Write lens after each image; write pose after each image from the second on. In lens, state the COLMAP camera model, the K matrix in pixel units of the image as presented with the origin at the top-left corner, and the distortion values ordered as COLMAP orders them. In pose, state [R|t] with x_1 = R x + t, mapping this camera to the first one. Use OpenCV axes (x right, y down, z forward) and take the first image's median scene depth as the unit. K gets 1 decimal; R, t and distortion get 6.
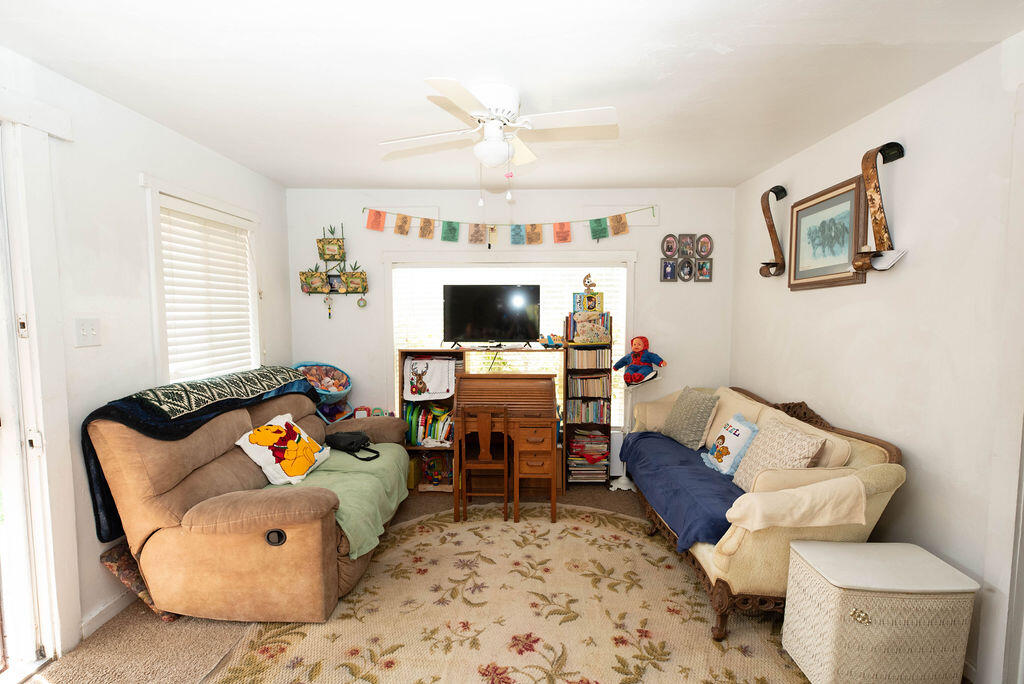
lens RADIAL K [[482.1, 0, 509.9], [0, 482.1, 344.8], [0, 0, 1]] dist [-0.000310, -0.000635]
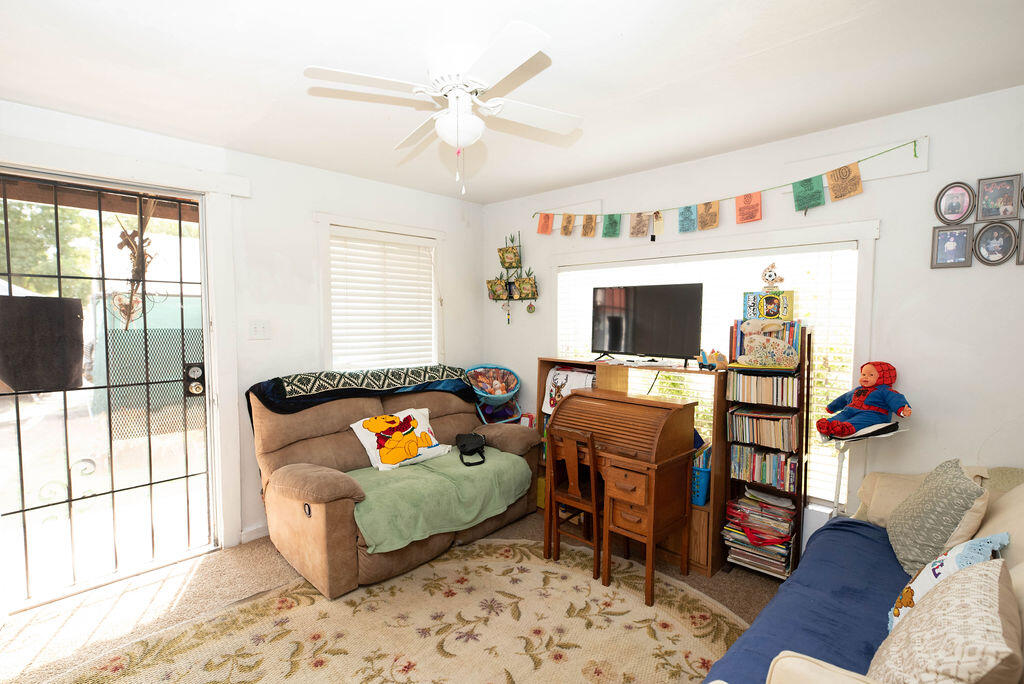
lens RADIAL K [[482.1, 0, 512.7], [0, 482.1, 346.4], [0, 0, 1]] dist [-0.000310, -0.000635]
pose [[0.732239, 0.046916, -0.679430, 0.363271], [-0.056579, 0.998366, 0.007962, -0.016603], [0.678694, 0.032612, 0.733697, 0.264904]]
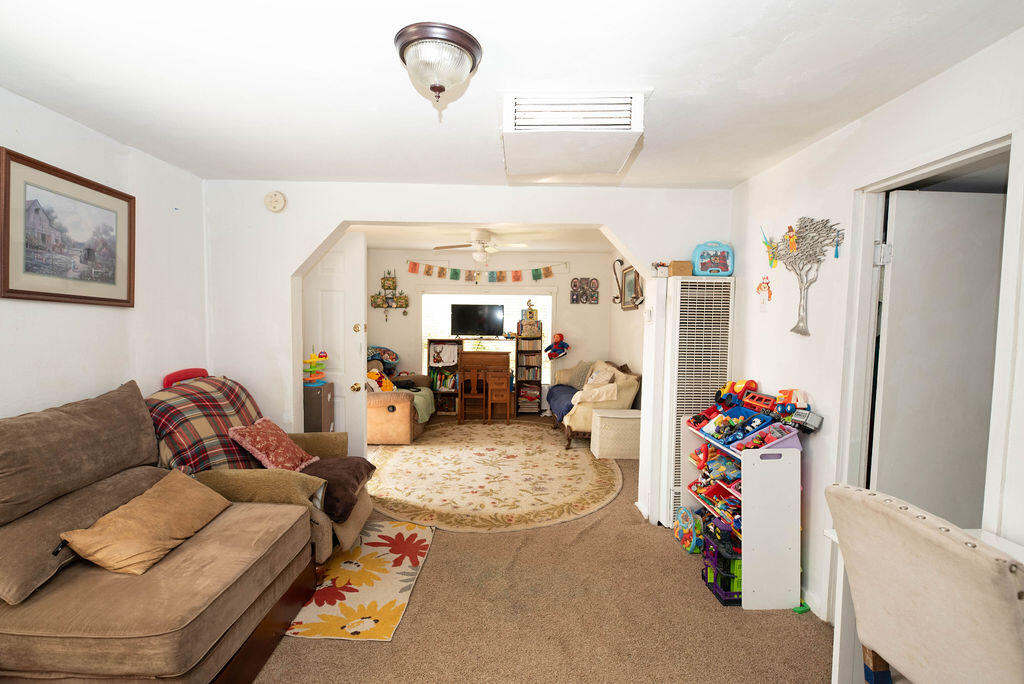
lens RADIAL K [[482.1, 0, 510.4], [0, 482.1, 344.0], [0, 0, 1]] dist [-0.000310, -0.000635]
pose [[0.999034, 0.010084, 0.042776, 0.010149], [-0.009504, 0.999860, -0.013745, 0.051559], [-0.042909, 0.013325, 0.998990, -0.857723]]
